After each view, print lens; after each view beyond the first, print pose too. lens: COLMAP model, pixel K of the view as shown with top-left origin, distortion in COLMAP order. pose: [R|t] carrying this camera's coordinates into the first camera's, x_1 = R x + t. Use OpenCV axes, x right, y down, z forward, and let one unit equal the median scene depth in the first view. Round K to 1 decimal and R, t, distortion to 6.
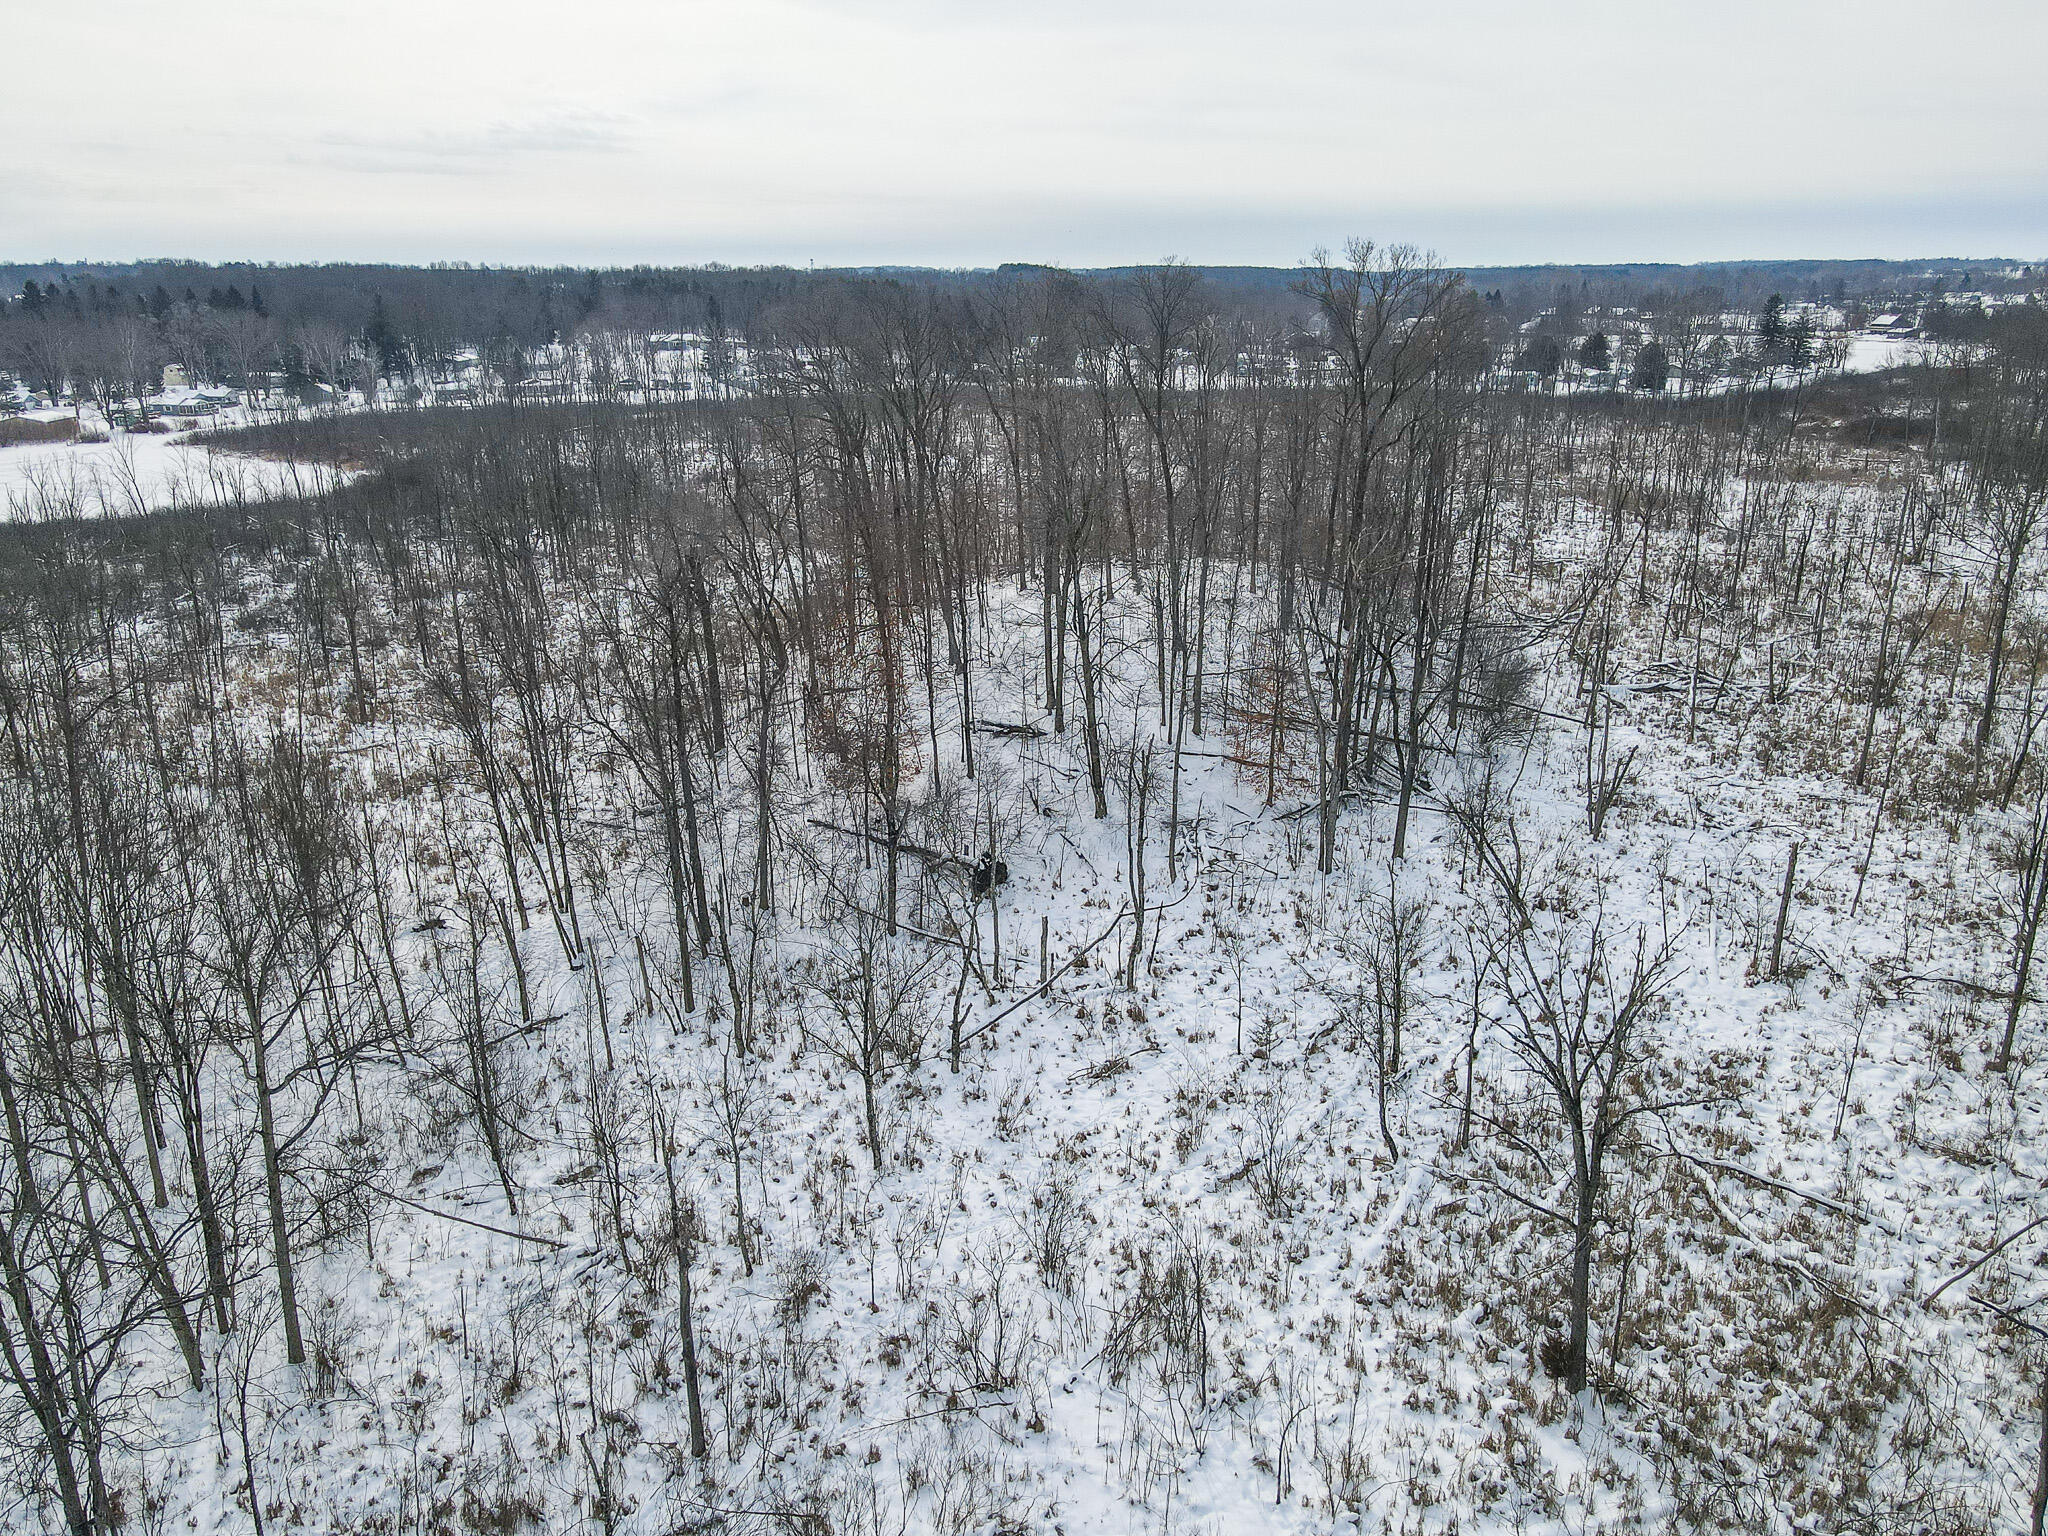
lens RADIAL K [[1509.8, 0, 1030.4], [0, 1509.8, 779.4], [0, 0, 1]] dist [0.020141, 0.016263]
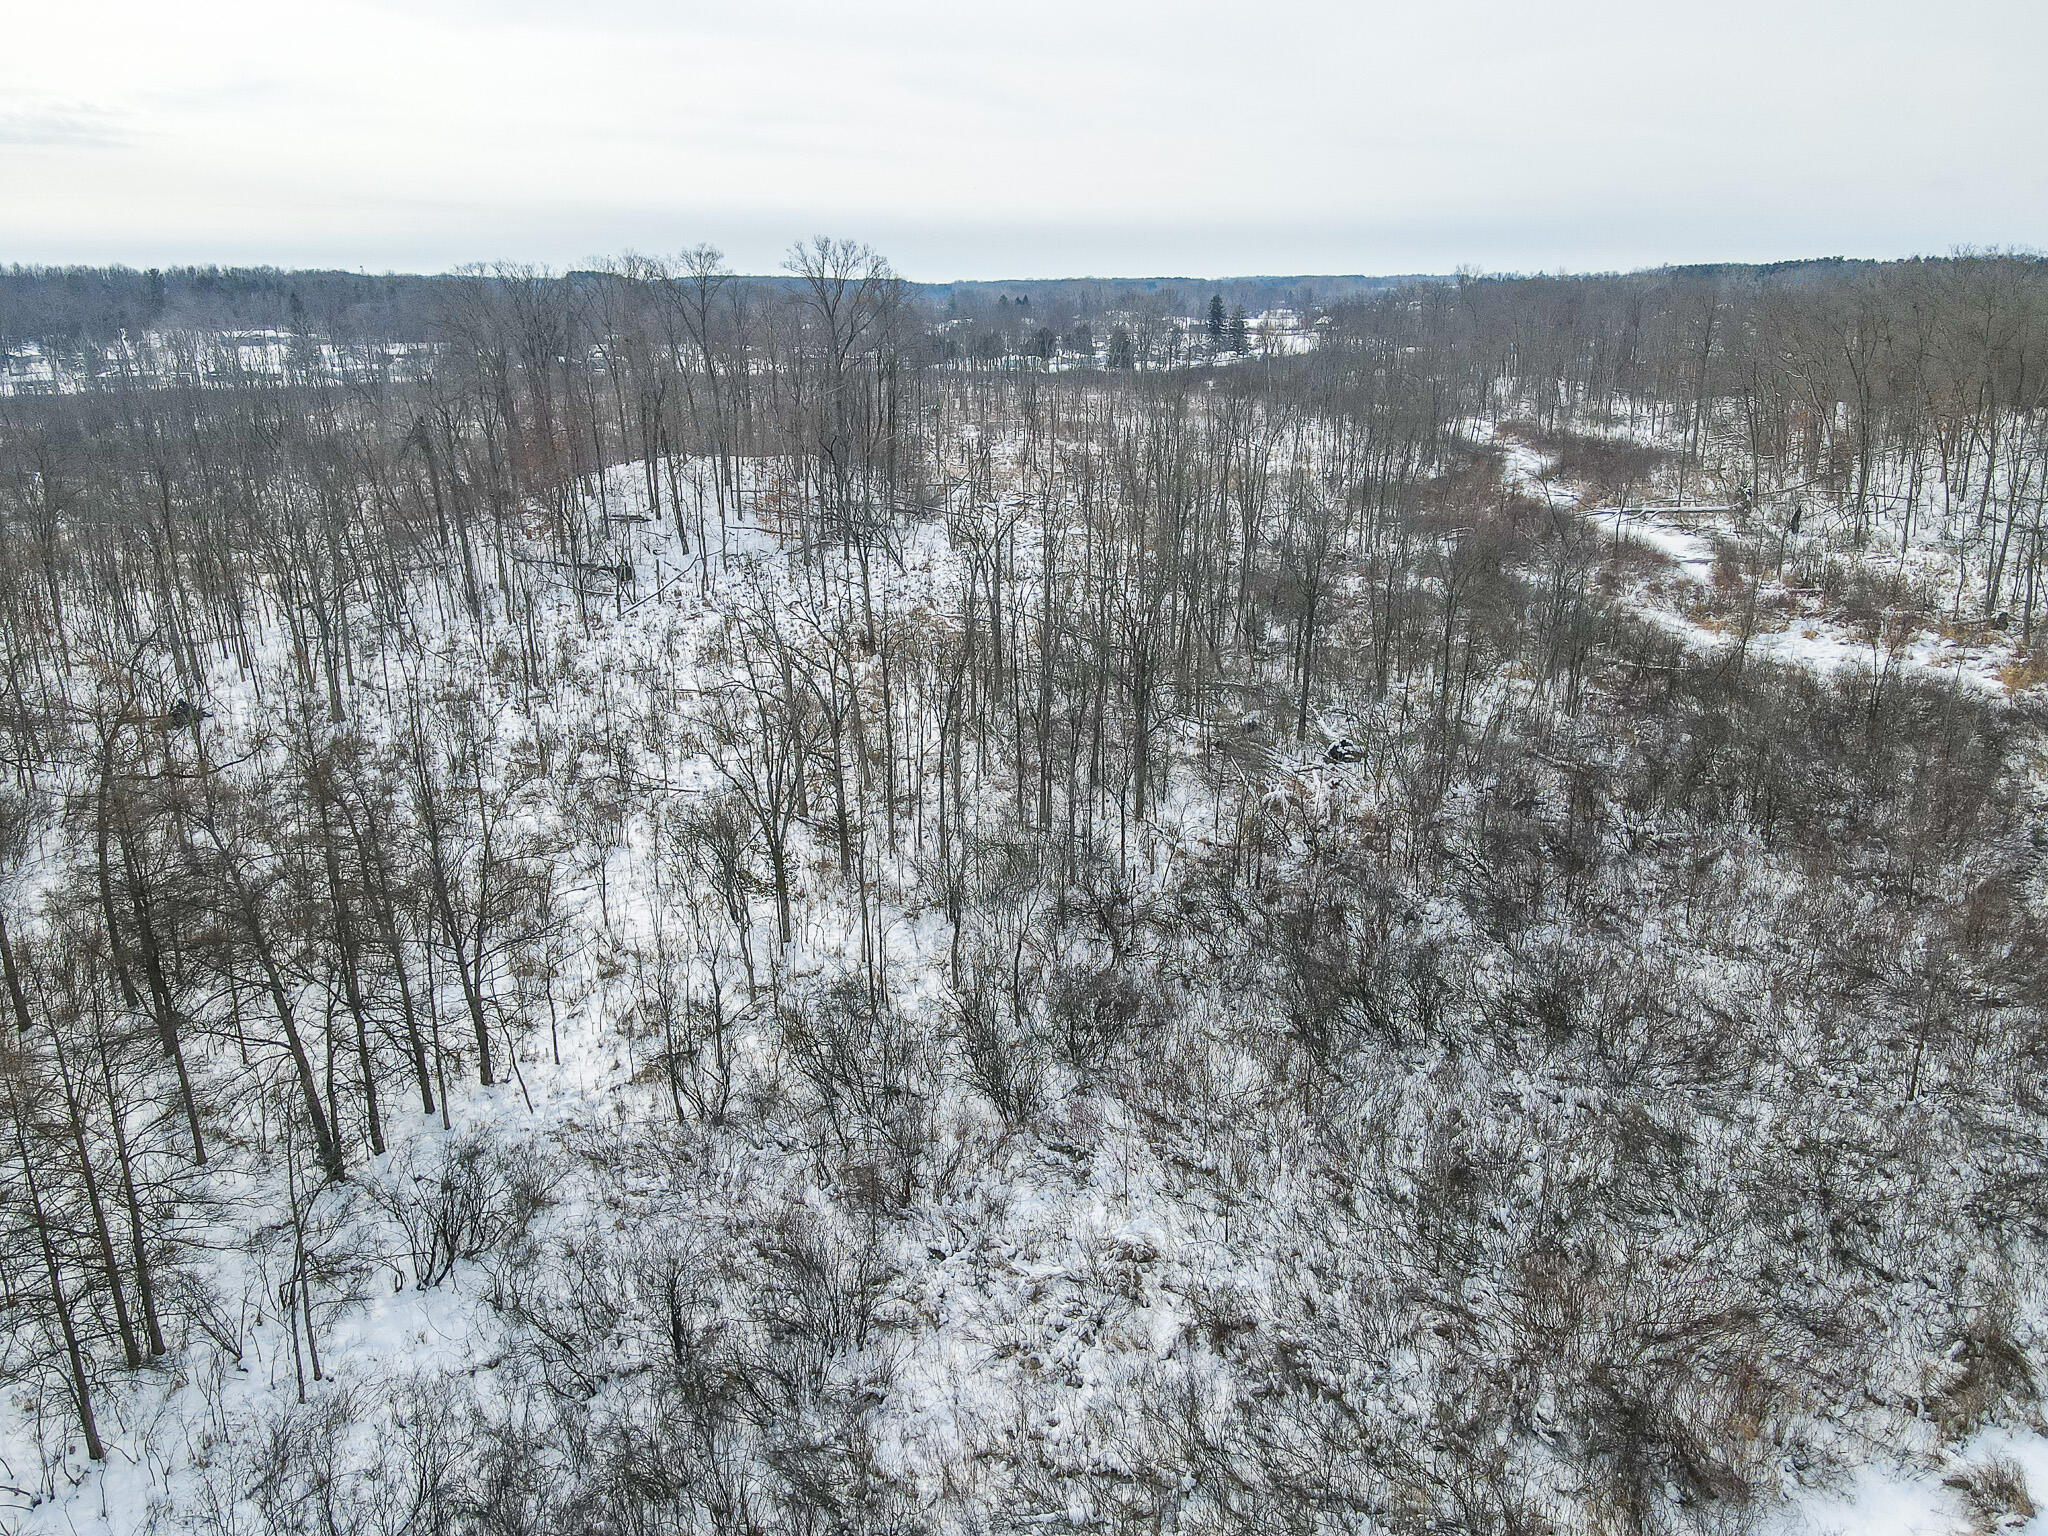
lens RADIAL K [[1509.8, 0, 1024.9], [0, 1509.8, 752.5], [0, 0, 1]] dist [0.020141, 0.016263]
pose [[0.965417, -0.075892, 0.249422, -0.006428], [0.081604, 0.996585, -0.012627, 0.066389], [-0.247611, 0.032544, 0.968313, -0.176191]]
